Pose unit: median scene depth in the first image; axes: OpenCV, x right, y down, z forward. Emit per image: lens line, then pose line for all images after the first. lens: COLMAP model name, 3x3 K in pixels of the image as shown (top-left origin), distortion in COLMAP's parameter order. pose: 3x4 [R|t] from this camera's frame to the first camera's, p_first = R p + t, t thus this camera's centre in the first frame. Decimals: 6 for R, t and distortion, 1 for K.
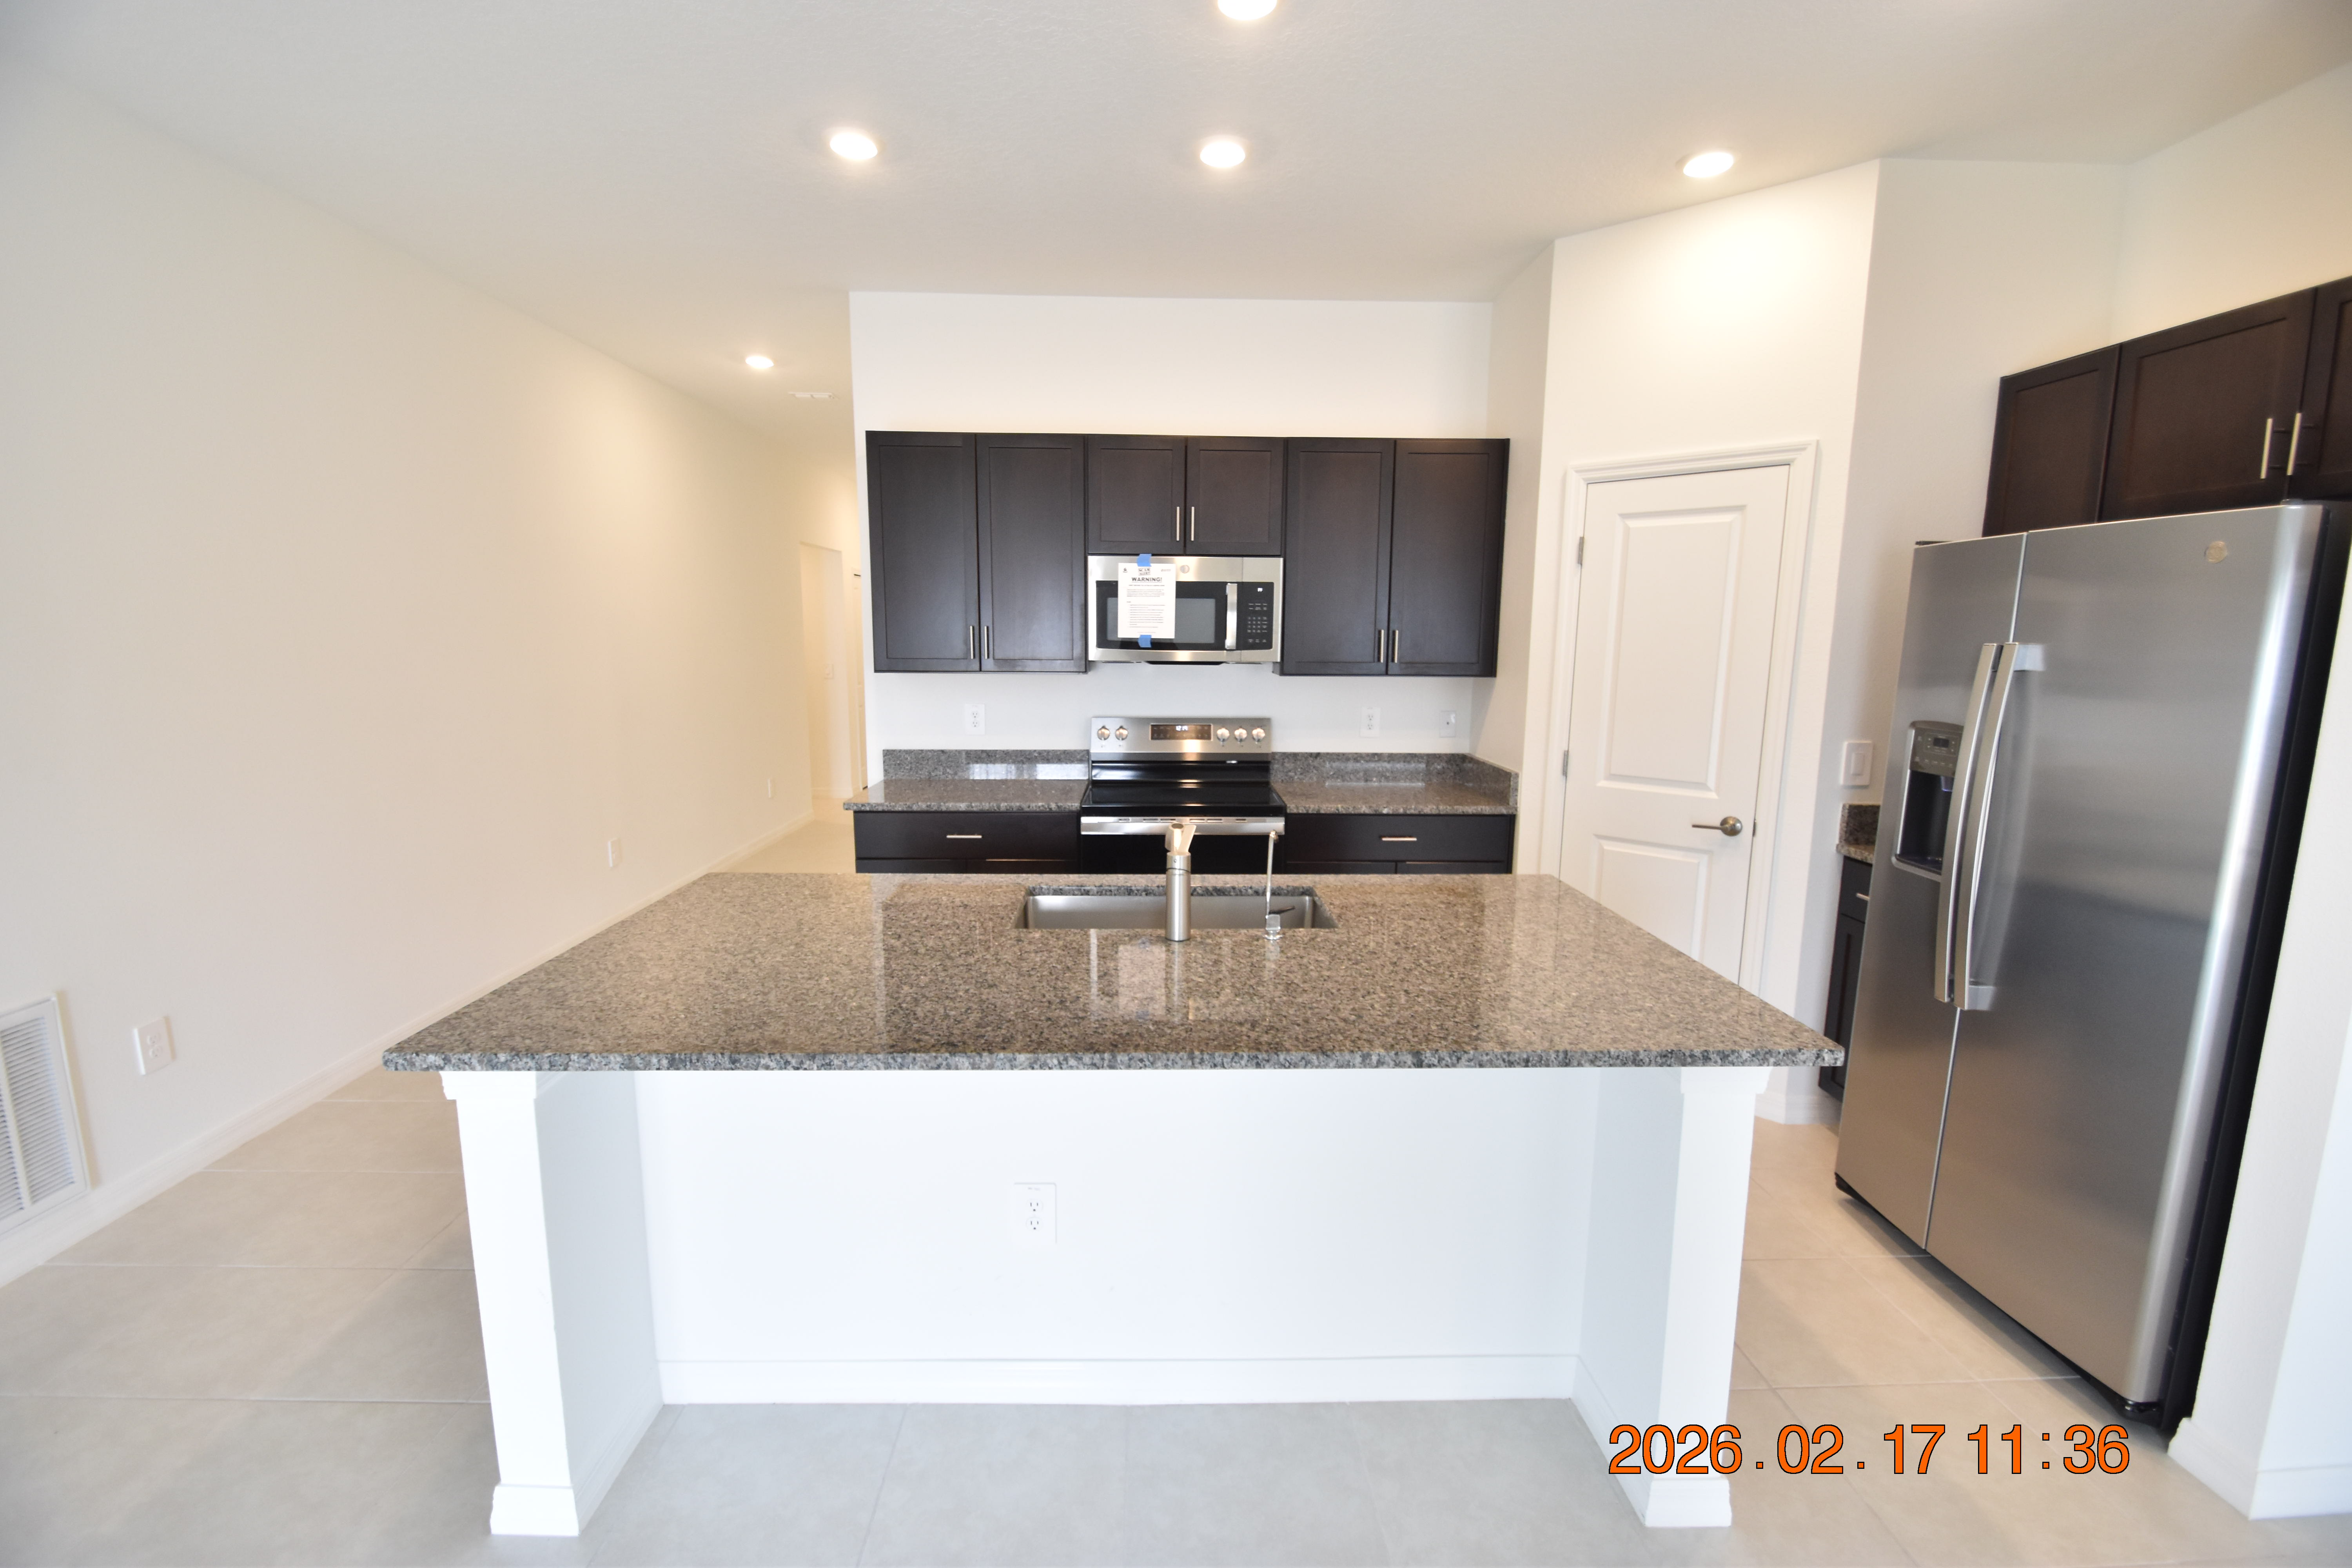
lens RADIAL K [[1033.5, 0, 1171.6], [0, 1033.5, 796.7], [0, 0, 1]] dist [0.000492, -0.008228]
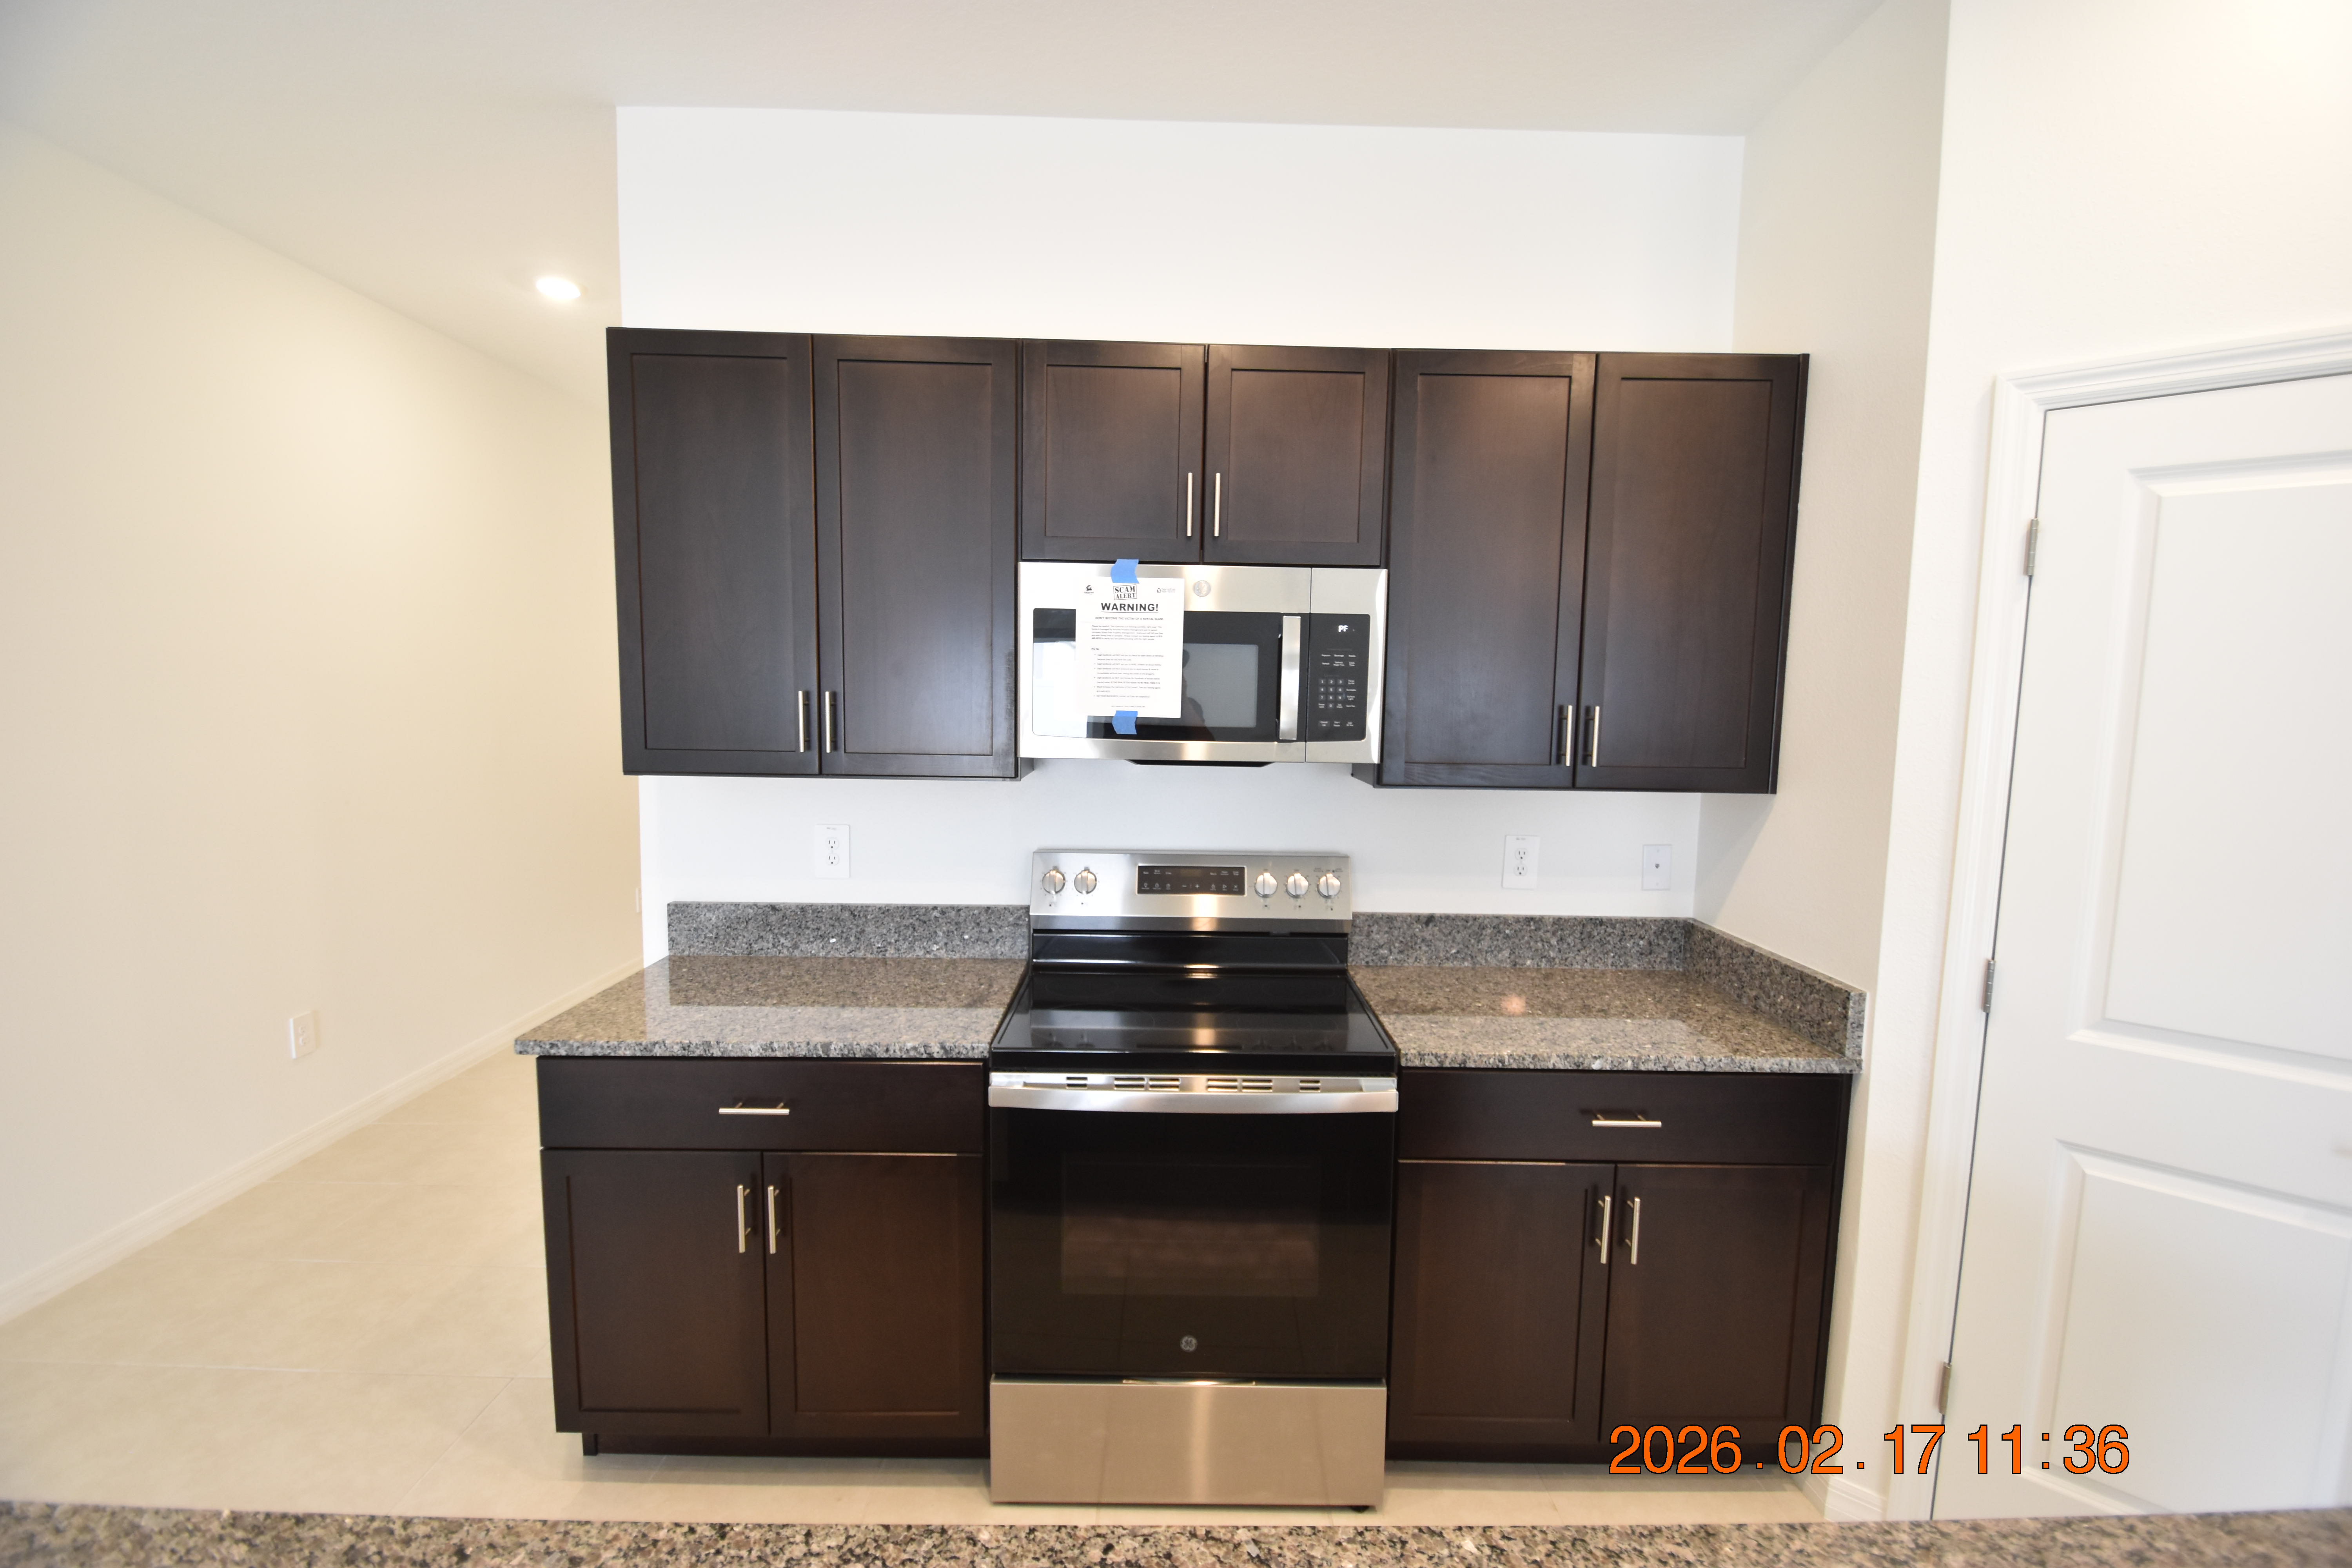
lens RADIAL K [[1035.5, 0, 1171.2], [0, 1035.5, 792.3], [0, 0, 1]] dist [0.000763, -0.000283]
pose [[0.999872, 0.010618, -0.011981, 0.004484], [-0.011320, 0.998126, -0.060133, -0.082977], [0.011320, 0.060261, 0.998118, 0.471033]]
